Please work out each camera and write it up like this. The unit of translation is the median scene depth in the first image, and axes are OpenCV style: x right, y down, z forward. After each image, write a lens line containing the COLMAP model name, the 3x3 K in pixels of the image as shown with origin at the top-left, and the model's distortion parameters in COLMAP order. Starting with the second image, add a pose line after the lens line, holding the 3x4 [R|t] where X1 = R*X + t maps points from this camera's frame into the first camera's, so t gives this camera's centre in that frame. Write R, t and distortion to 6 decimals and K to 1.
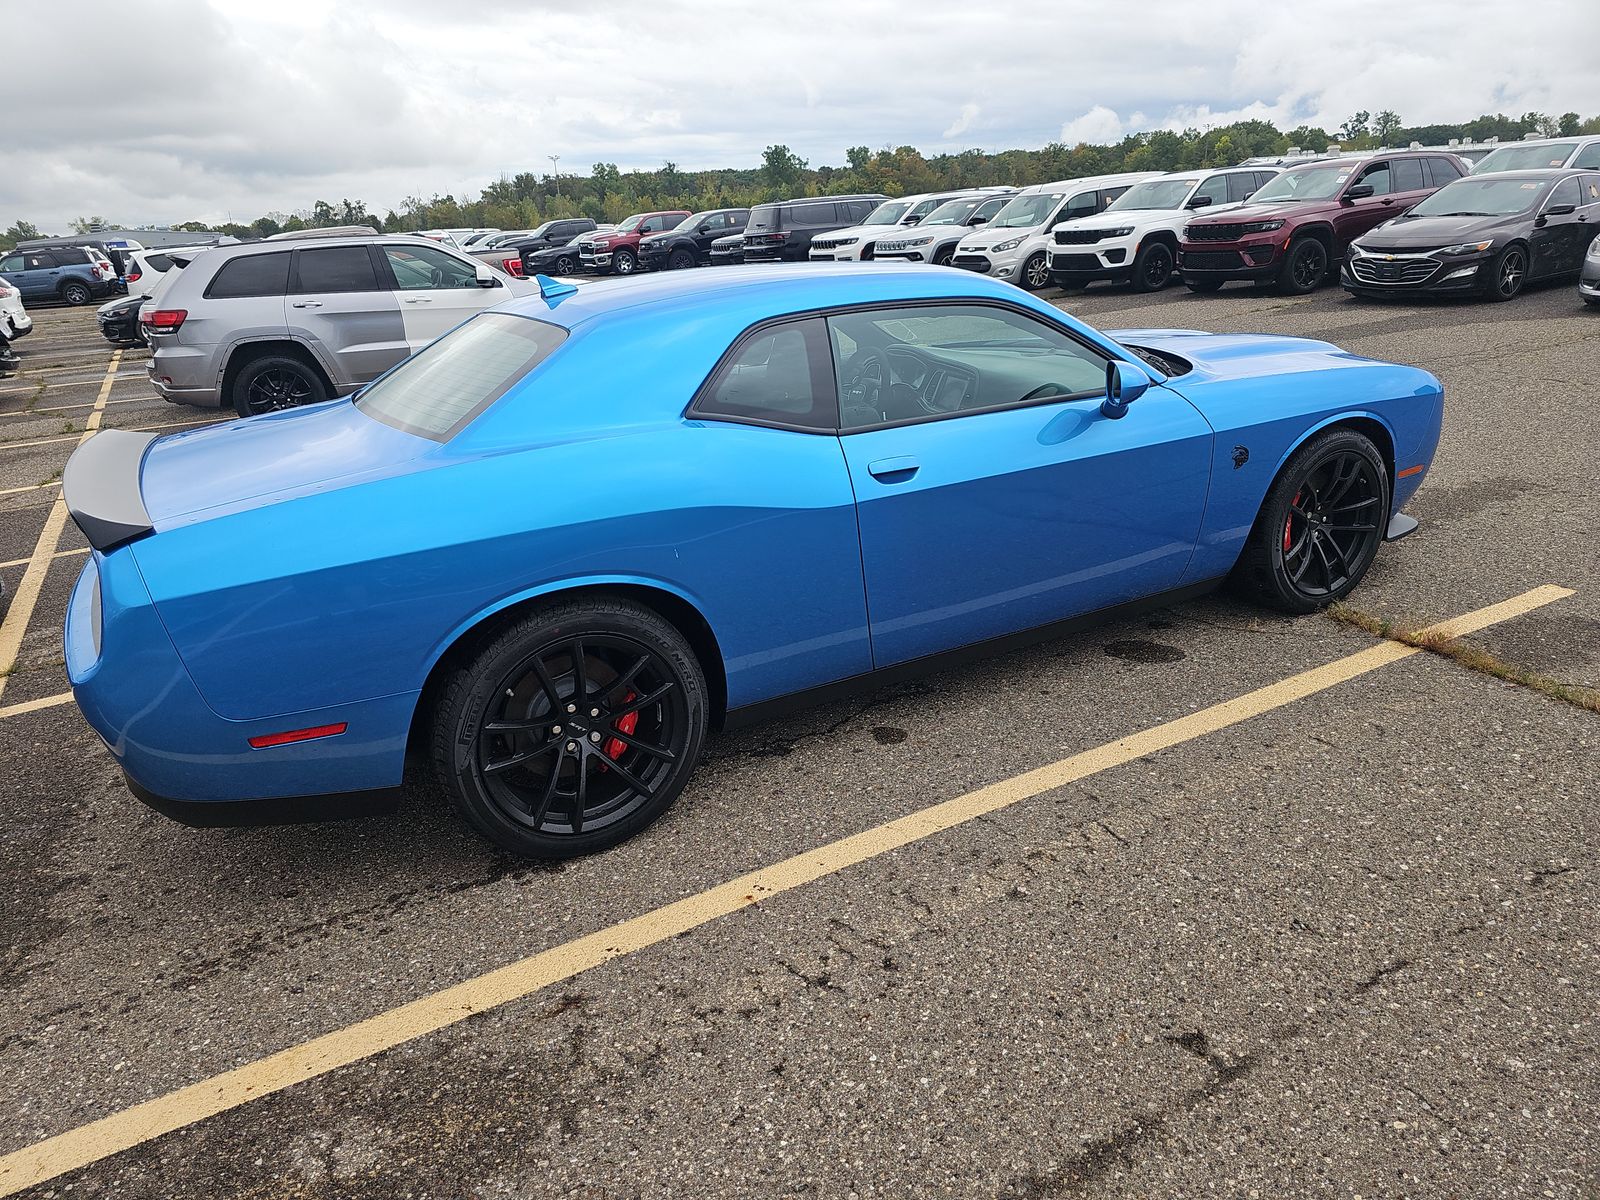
lens RADIAL K [[1133.8, 0, 800.0], [0, 1133.8, 600.0], [0, 0, 1]] dist [0.050728, -0.048977]
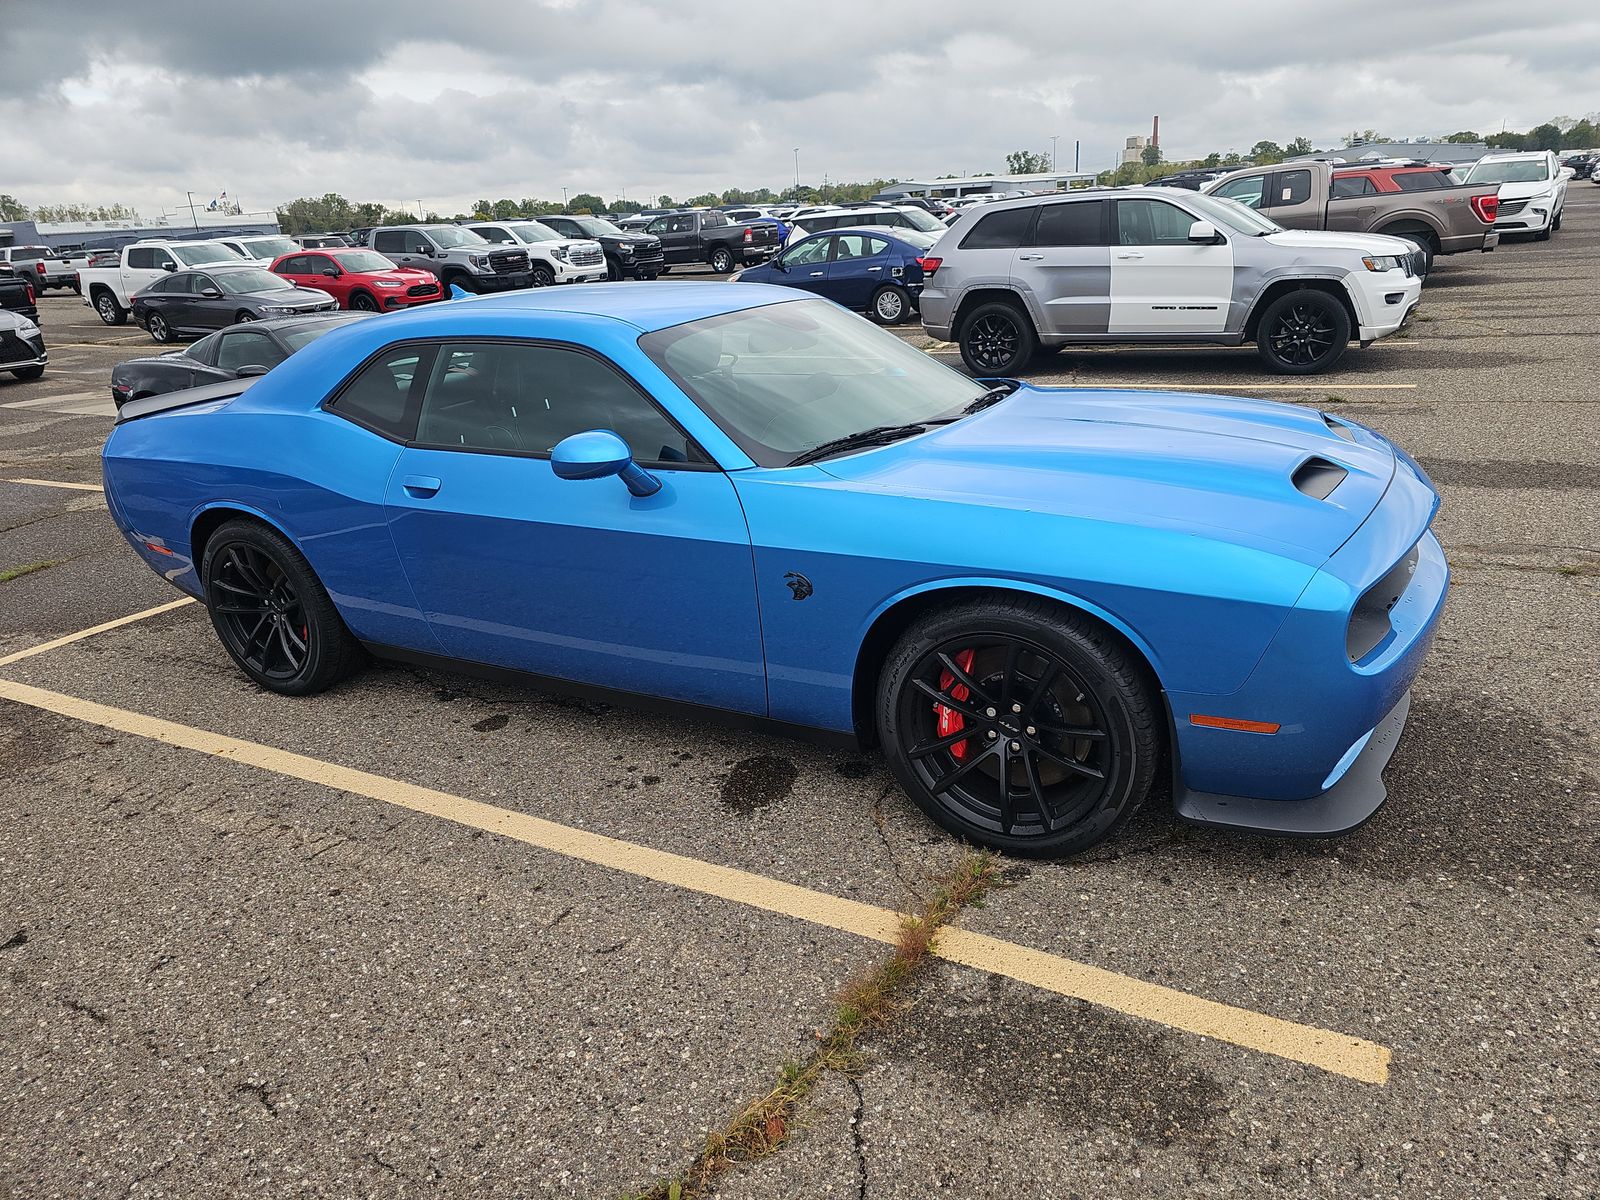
lens RADIAL K [[1133.8, 0, 800.0], [0, 1133.8, 600.0], [0, 0, 1]] dist [0.050728, -0.048977]
pose [[0.484075, 0.301539, -0.821429, 0.469650], [-0.234756, 0.949087, 0.210058, -0.128281], [0.842948, 0.091151, 0.530217, 0.274575]]
